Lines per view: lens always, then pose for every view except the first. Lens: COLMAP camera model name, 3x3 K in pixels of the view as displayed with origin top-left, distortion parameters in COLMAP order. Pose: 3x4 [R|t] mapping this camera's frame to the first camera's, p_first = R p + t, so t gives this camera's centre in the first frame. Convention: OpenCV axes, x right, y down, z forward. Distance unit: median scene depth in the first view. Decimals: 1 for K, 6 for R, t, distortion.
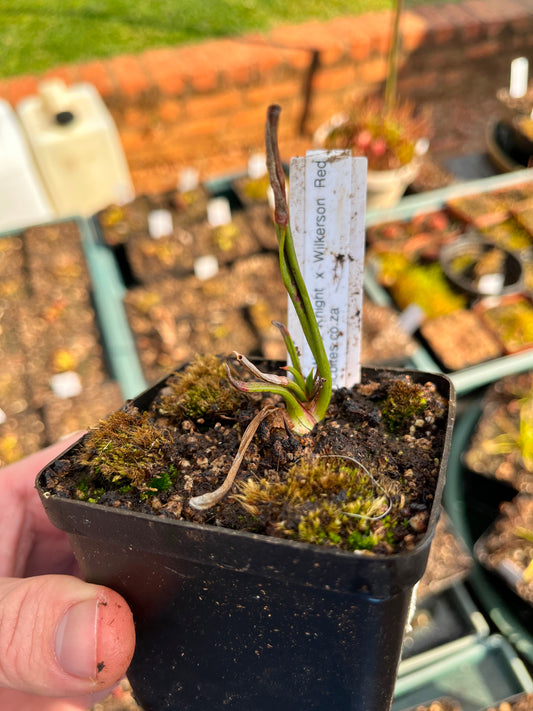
lens RADIAL K [[567.2, 0, 268.9], [0, 567.2, 352.2], [0, 0, 1]] dist [-0.031447, 0.005200]
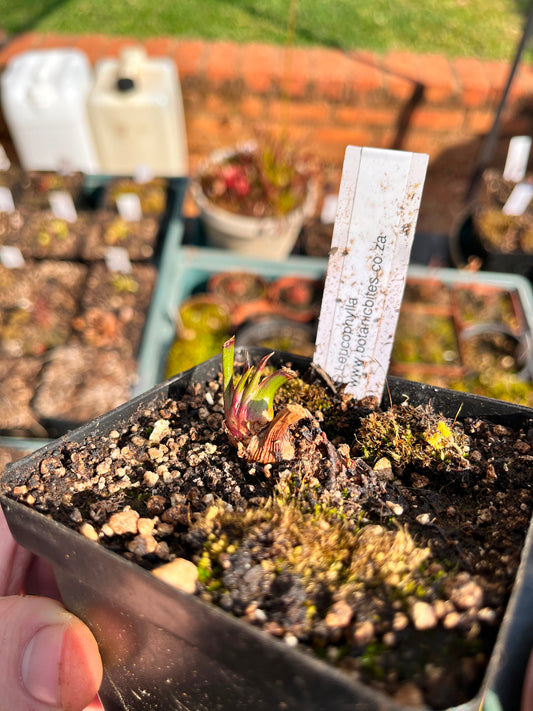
lens RADIAL K [[567.2, 0, 266.7], [0, 567.2, 355.7], [0, 0, 1]] dist [-0.031447, 0.005200]
pose [[0.912887, 0.343711, -0.220228, 0.210089], [-0.344944, 0.938004, 0.034087, -0.067730], [0.218291, 0.044849, 0.974853, 0.075878]]
